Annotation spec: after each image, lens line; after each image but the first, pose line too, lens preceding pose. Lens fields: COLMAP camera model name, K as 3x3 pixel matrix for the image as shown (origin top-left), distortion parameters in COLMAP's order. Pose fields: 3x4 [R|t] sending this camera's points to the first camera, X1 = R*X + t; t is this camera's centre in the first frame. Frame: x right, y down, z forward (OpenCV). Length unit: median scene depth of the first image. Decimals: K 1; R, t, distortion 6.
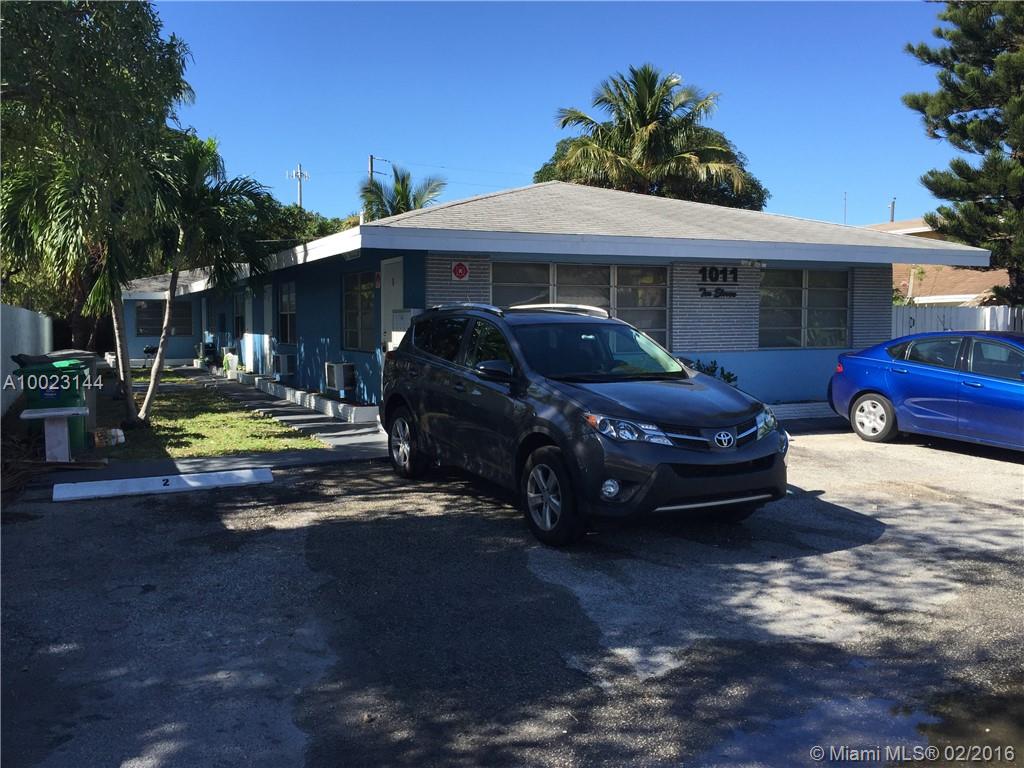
lens RADIAL K [[869.0, 0, 512.0], [0, 869.0, 384.0], [0, 0, 1]] dist [0.057307, -0.001155]
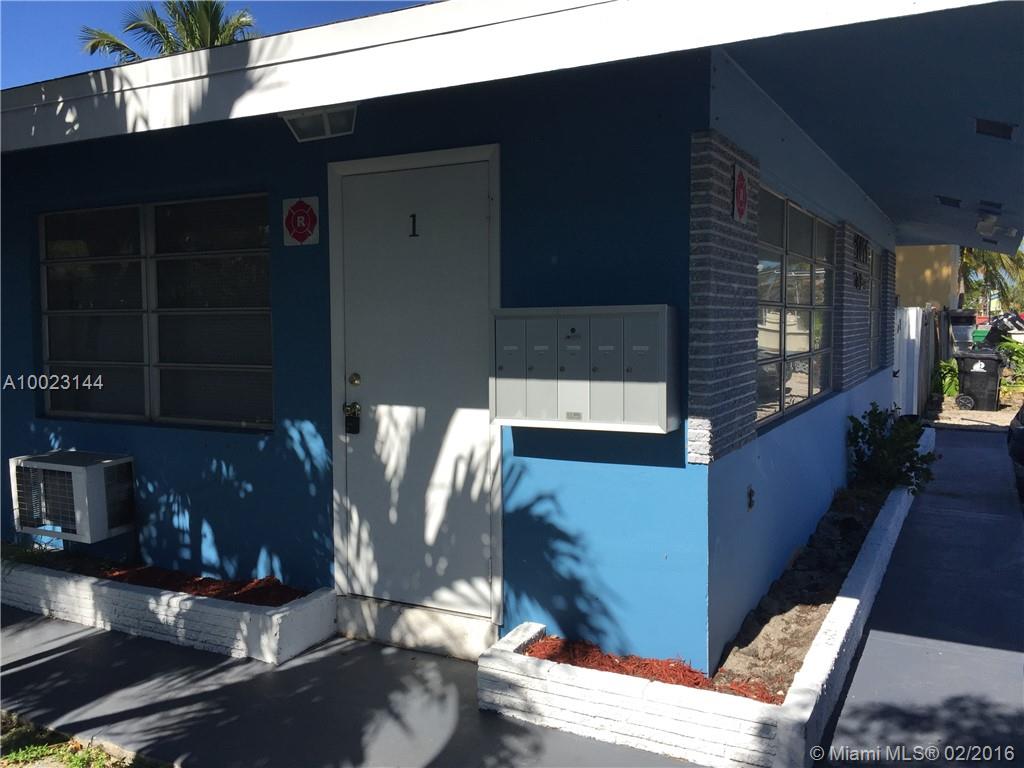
lens RADIAL K [[870.2, 0, 505.2], [0, 870.2, 382.0], [0, 0, 1]] dist [0.060121, -0.095532]
pose [[0.811026, -0.045604, 0.583230, -0.164863], [0.047591, 0.998796, 0.011919, -0.032149], [-0.583072, 0.018090, 0.812219, 0.382953]]
